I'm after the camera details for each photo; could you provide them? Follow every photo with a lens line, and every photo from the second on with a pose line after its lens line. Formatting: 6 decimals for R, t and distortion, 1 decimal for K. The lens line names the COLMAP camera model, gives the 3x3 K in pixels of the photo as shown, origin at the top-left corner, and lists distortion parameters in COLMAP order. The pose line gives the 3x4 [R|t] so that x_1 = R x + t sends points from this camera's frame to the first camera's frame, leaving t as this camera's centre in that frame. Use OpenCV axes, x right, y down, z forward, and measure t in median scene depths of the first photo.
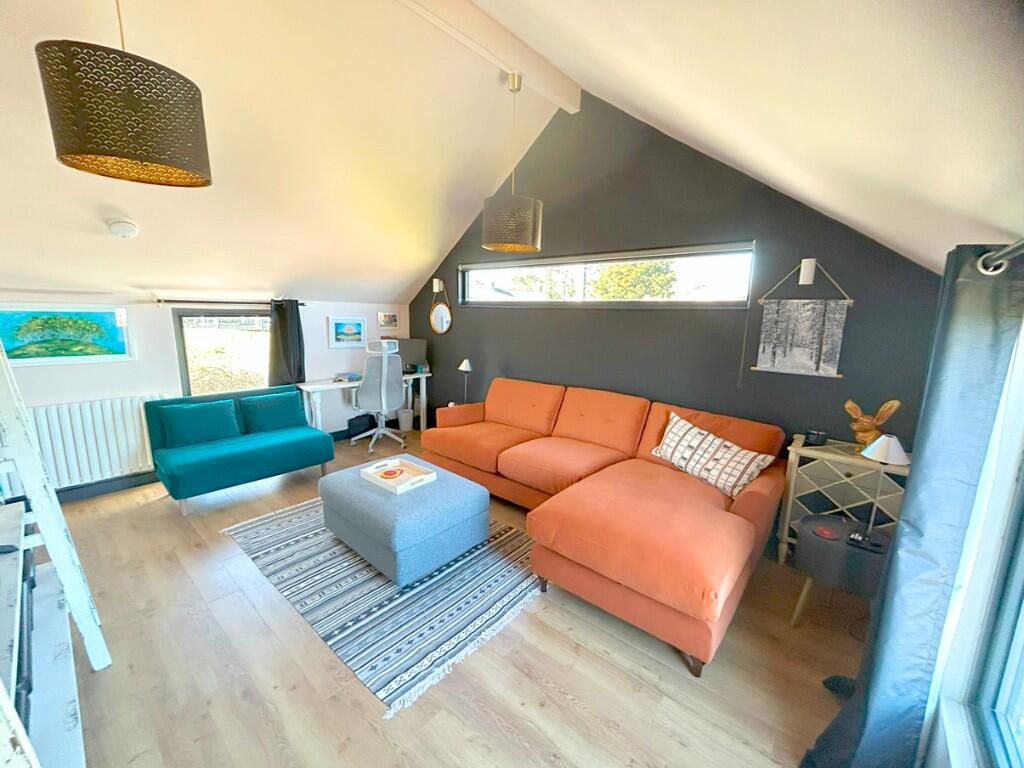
lens RADIAL K [[411.0, 0, 509.8], [0, 411.0, 383.8], [0, 0, 1]] dist [0.000424, -0.000441]
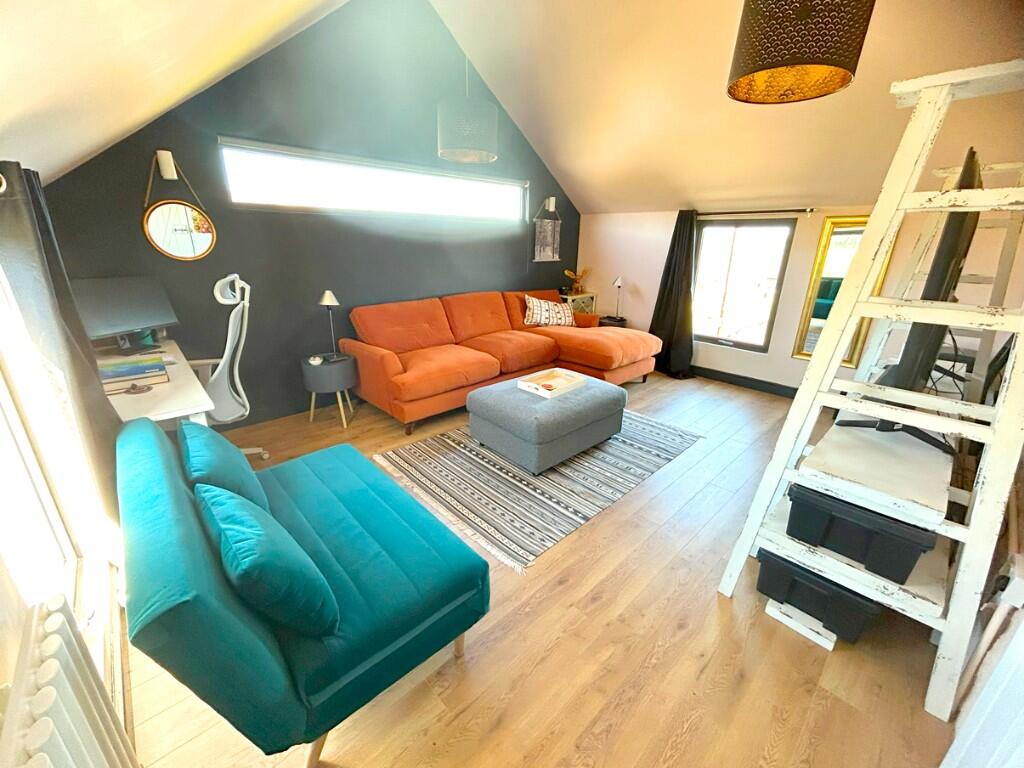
lens RADIAL K [[411.0, 0, 509.8], [0, 411.0, 383.8], [0, 0, 1]] dist [0.000424, -0.000441]
pose [[0.112210, -0.346102, 0.931462, -1.274359], [0.163340, 0.931056, 0.326274, -0.143411], [-0.980168, 0.115533, 0.161006, 0.925987]]
